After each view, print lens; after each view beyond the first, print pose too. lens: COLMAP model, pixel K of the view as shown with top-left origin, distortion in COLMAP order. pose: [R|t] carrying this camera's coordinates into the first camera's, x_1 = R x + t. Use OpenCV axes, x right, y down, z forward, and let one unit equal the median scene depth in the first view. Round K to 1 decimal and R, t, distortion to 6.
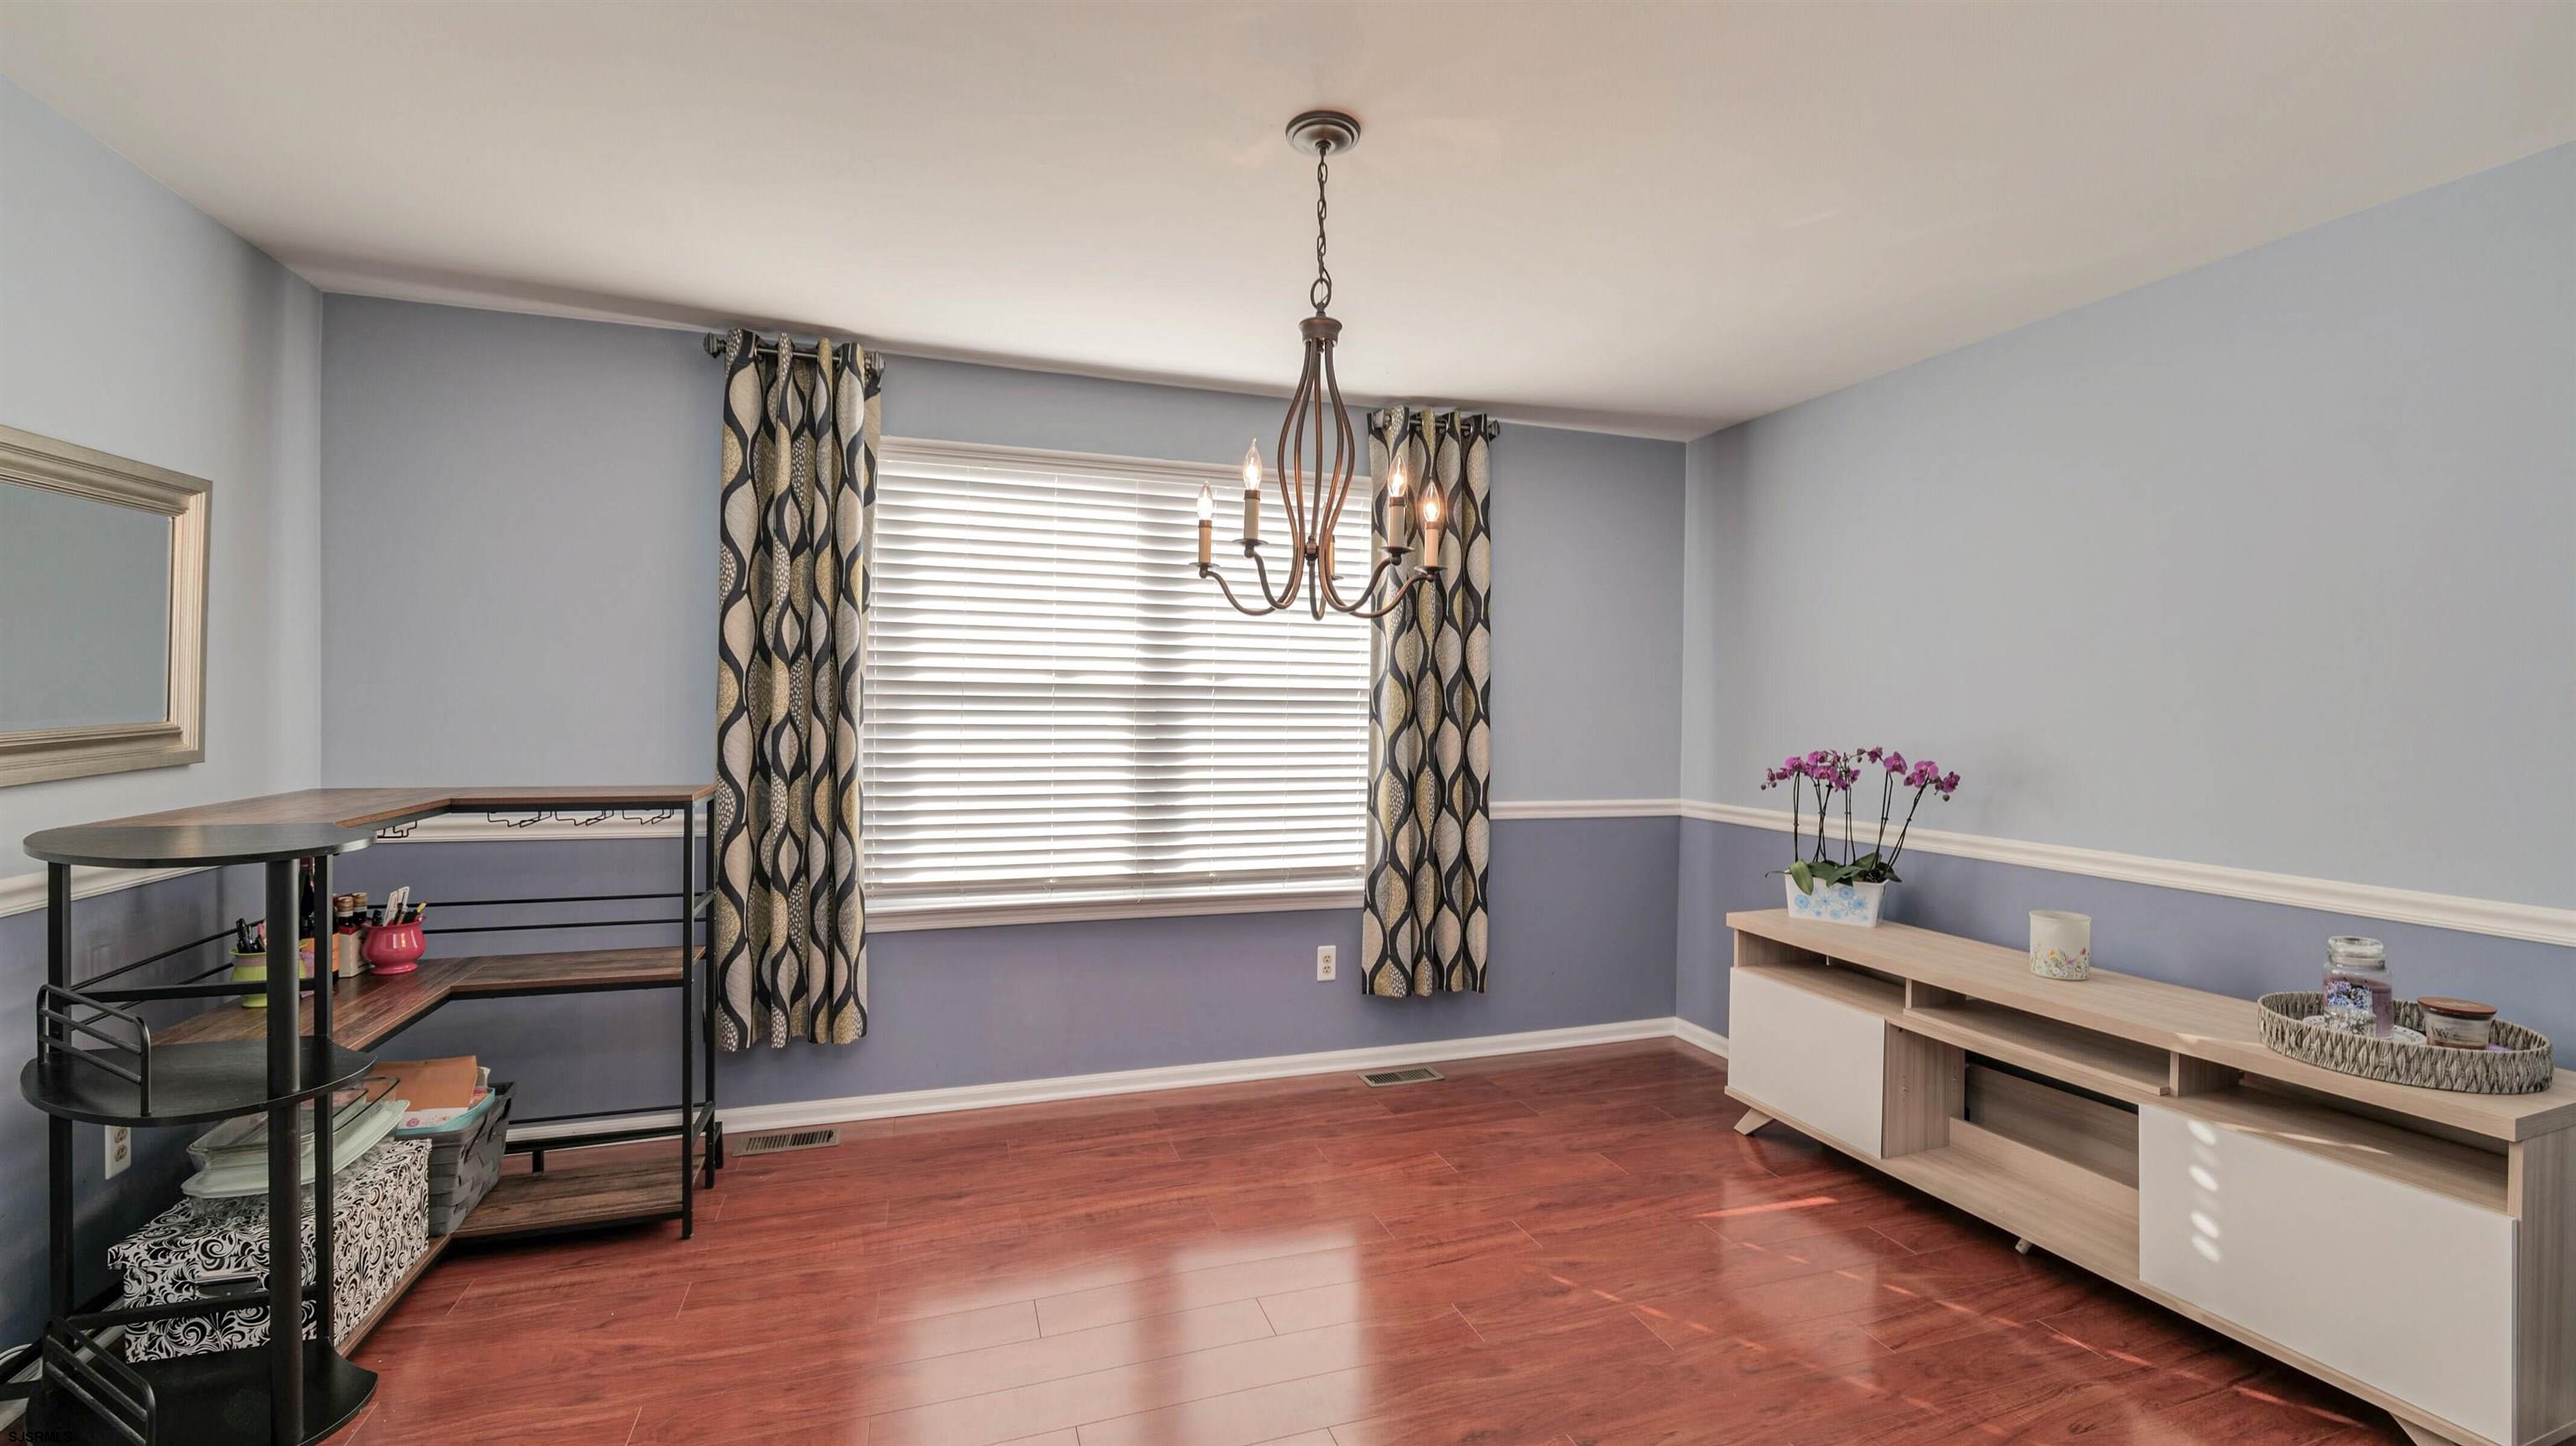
lens RADIAL K [[1044.5, 0, 1280.0], [0, 1044.5, 717.3], [0, 0, 1]] dist [-0.016431, 0.000212]
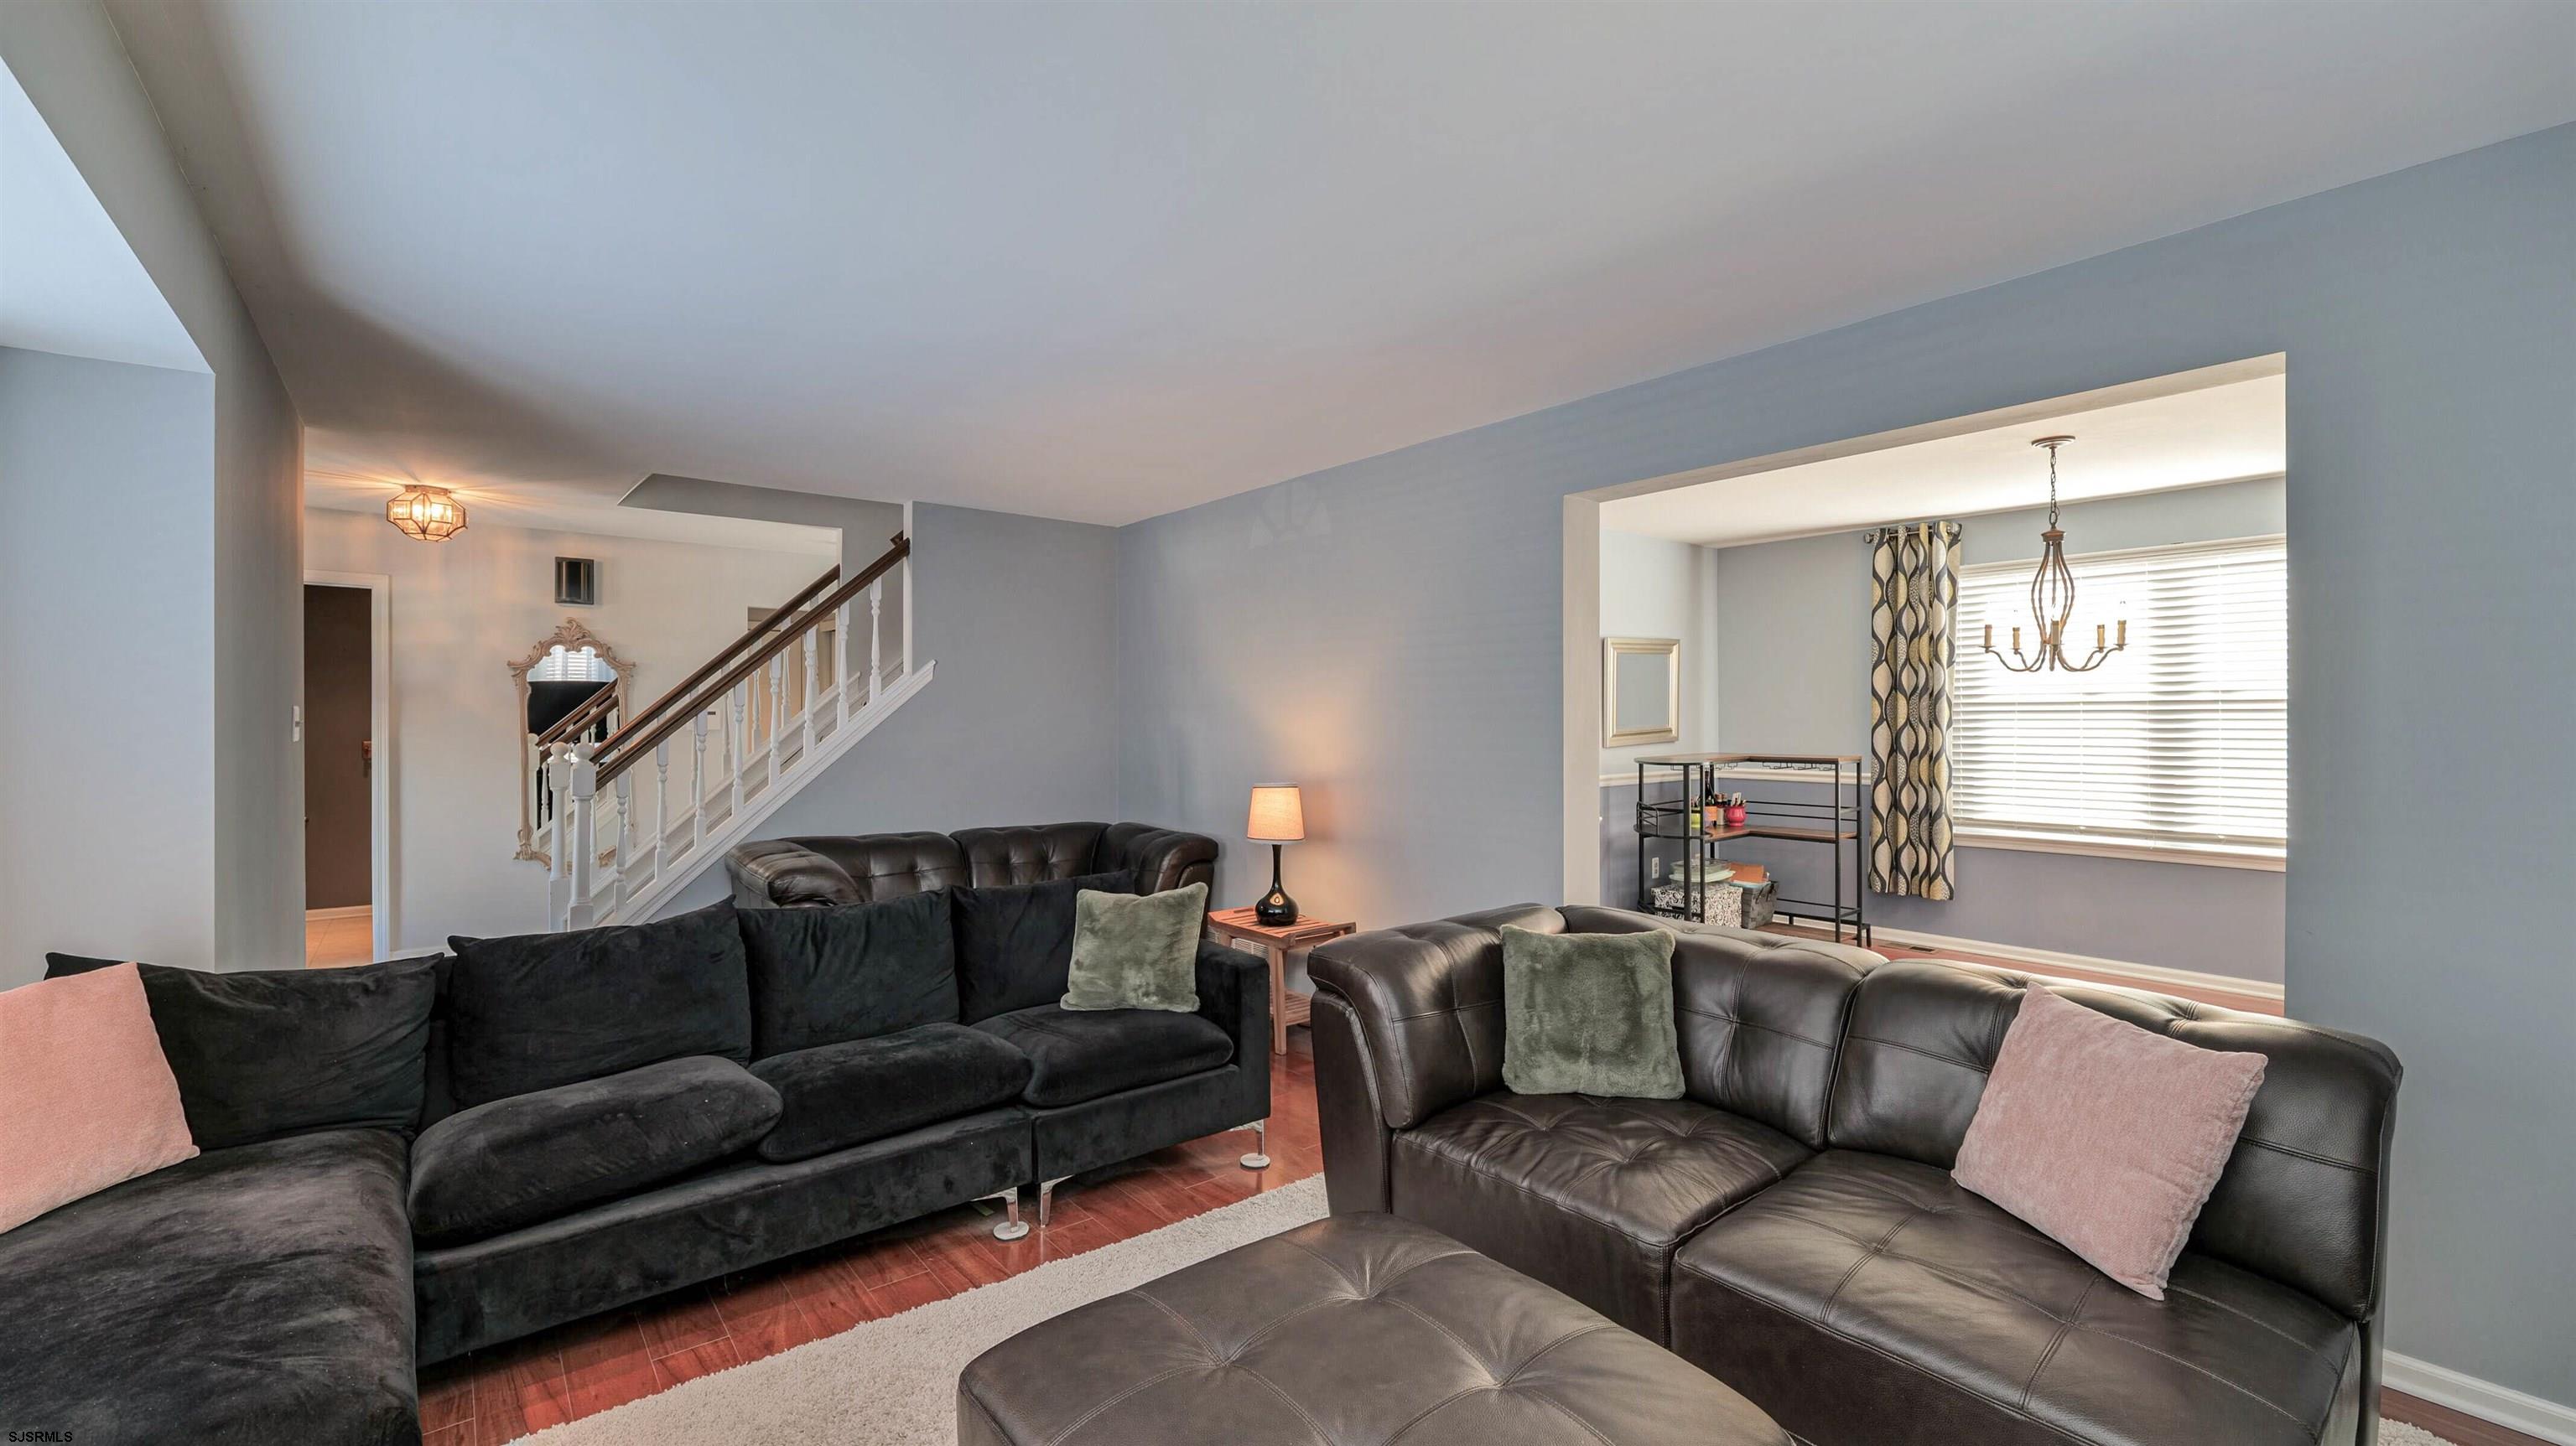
lens RADIAL K [[1044.5, 0, 1280.0], [0, 1044.5, 717.3], [0, 0, 1]] dist [-0.016431, 0.000212]
pose [[0.353208, -0.013765, -0.935444, 0.919470], [0.001740, 0.999900, -0.014056, 0.012844], [0.935543, 0.003337, 0.353196, -0.763885]]
